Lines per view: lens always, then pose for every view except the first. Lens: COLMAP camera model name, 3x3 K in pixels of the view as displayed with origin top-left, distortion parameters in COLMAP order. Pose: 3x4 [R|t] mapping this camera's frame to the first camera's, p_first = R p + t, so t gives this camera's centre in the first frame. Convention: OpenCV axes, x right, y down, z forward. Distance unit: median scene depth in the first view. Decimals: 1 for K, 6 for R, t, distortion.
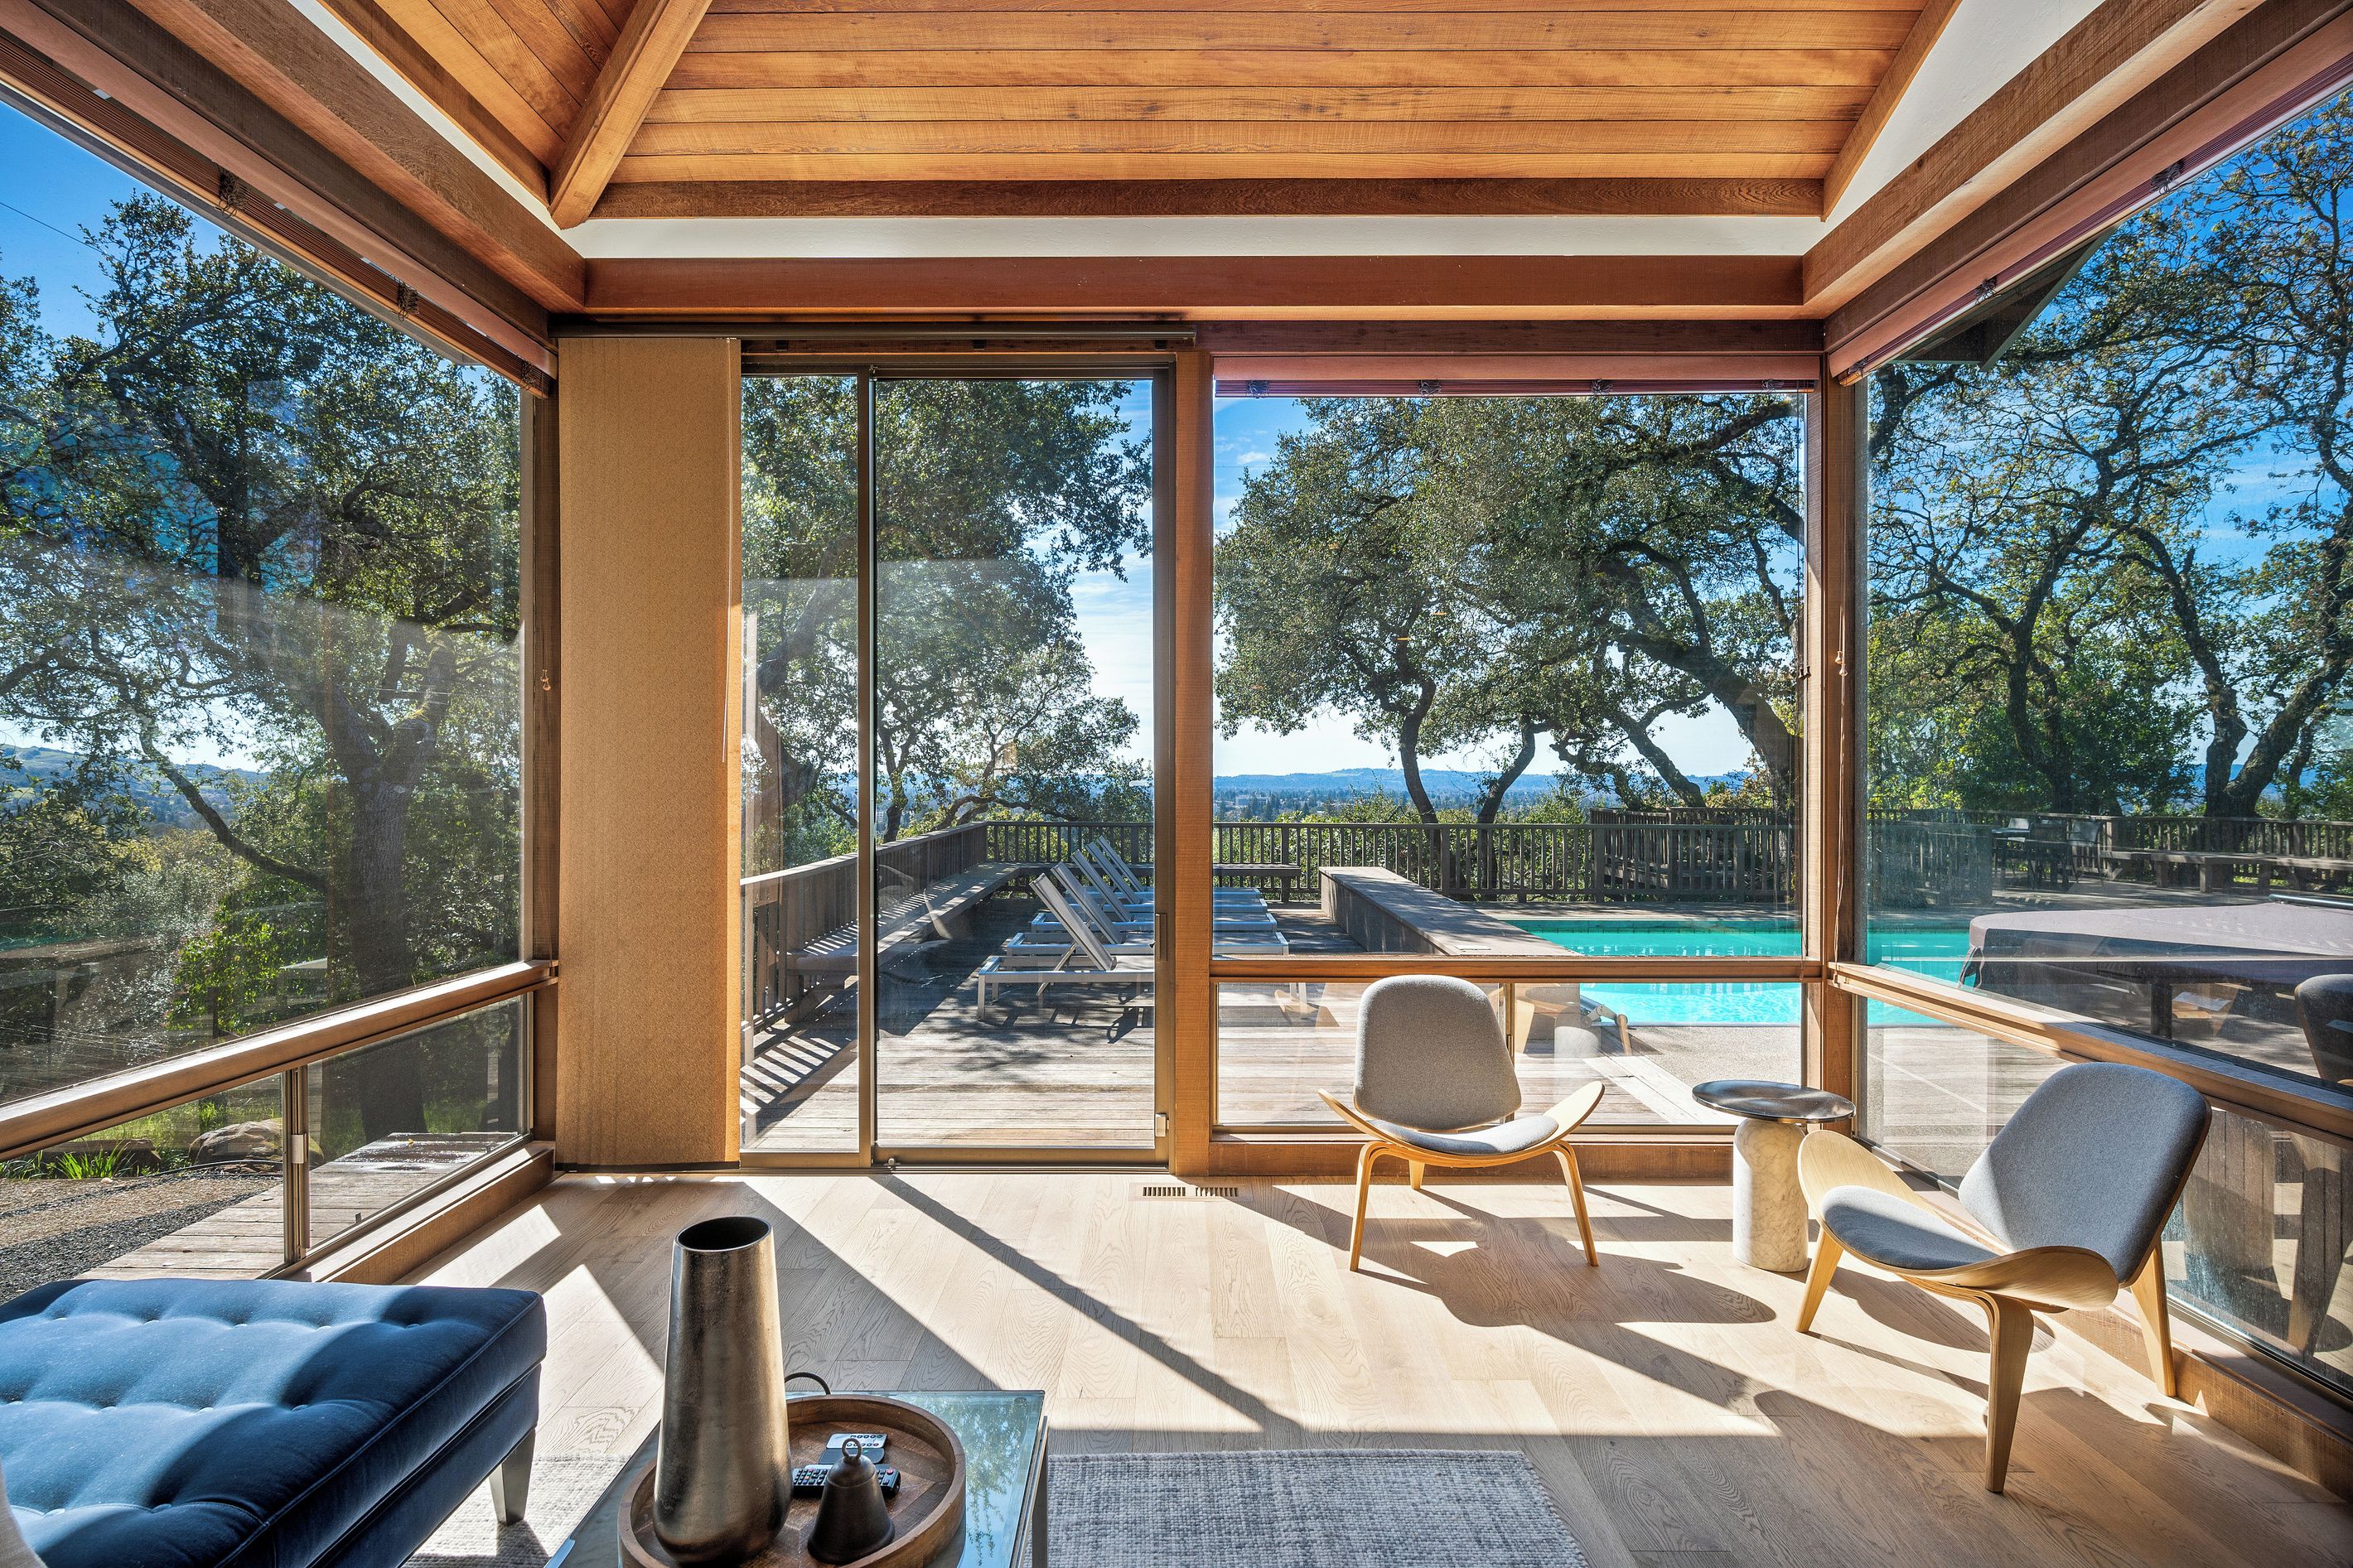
lens RADIAL K [[1203.6, 0, 1169.0], [0, 1203.6, 786.2], [0, 0, 1]] dist [-0.001012, 0.000151]
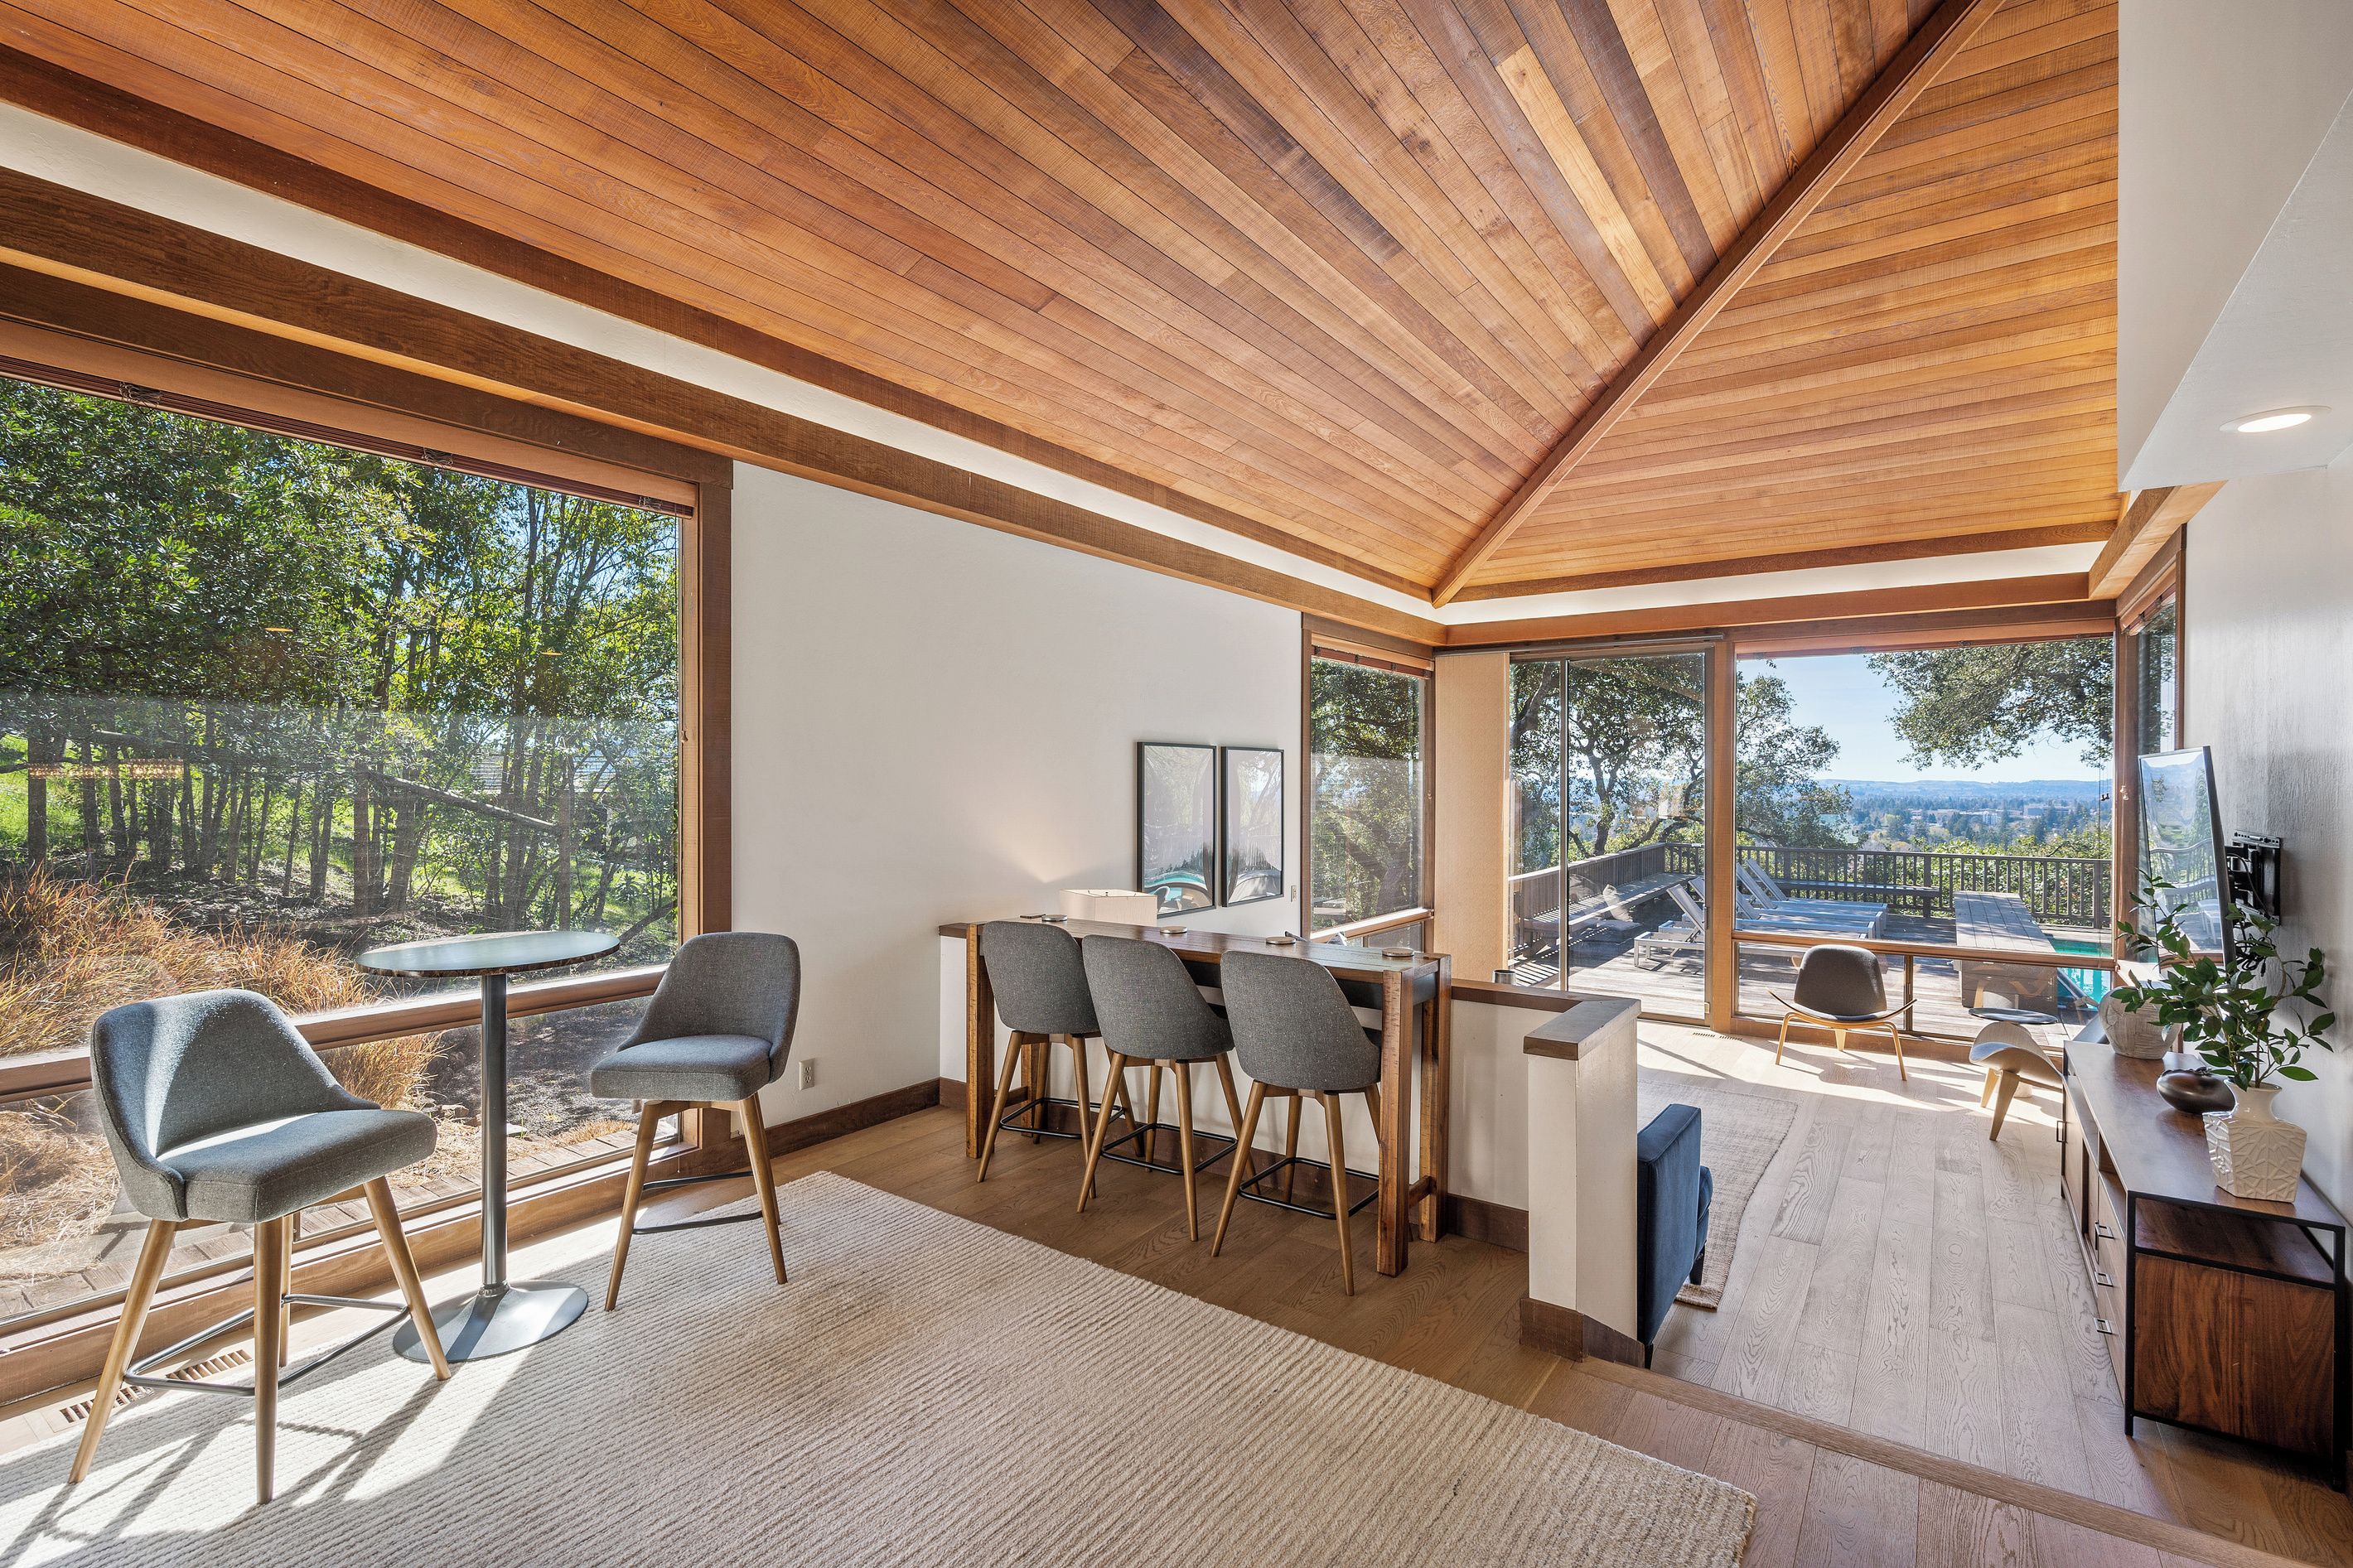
lens RADIAL K [[1076.8, 0, 1170.5], [0, 1076.8, 788.8], [0, 0, 1]] dist [-0.000592, -0.000208]
pose [[0.816483, 0.003918, -0.577356, 0.307093], [-0.005074, 0.999987, -0.000389, -0.092915], [0.577347, 0.003247, 0.816492, -1.054358]]
